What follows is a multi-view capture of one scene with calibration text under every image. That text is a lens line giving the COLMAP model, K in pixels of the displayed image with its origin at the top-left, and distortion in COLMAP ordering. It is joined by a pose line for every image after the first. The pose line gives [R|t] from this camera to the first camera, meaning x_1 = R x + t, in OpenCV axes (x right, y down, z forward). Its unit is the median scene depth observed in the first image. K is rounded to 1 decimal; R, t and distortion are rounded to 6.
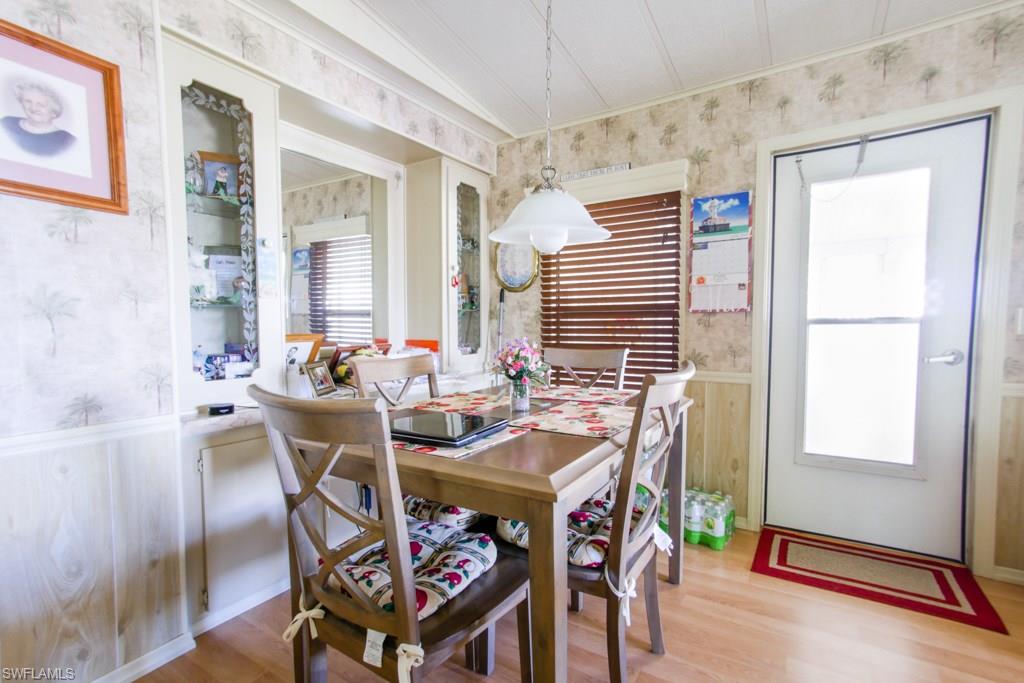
lens RADIAL K [[471.1, 0, 512.1], [0, 471.1, 349.8], [0, 0, 1]] dist [0.002505, 0.005854]
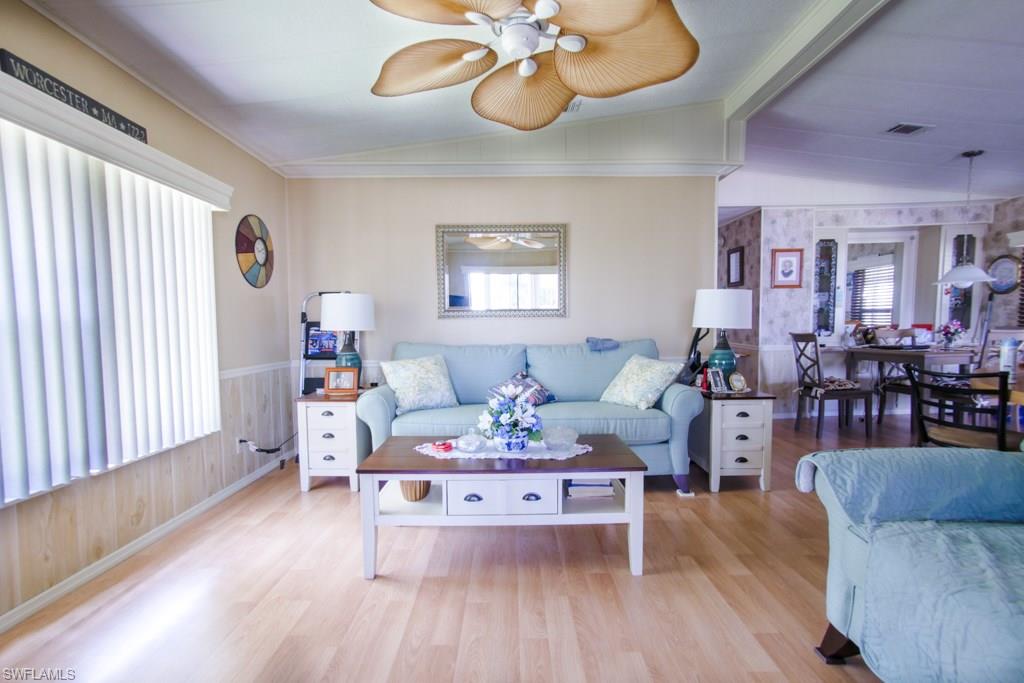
lens RADIAL K [[471.1, 0, 507.4], [0, 471.1, 361.0], [0, 0, 1]] dist [0.002505, 0.005854]
pose [[0.533373, 0.059315, -0.843798, 0.681642], [-0.028076, 0.998230, 0.052424, 0.094487], [0.845414, -0.004271, 0.534094, -1.810954]]
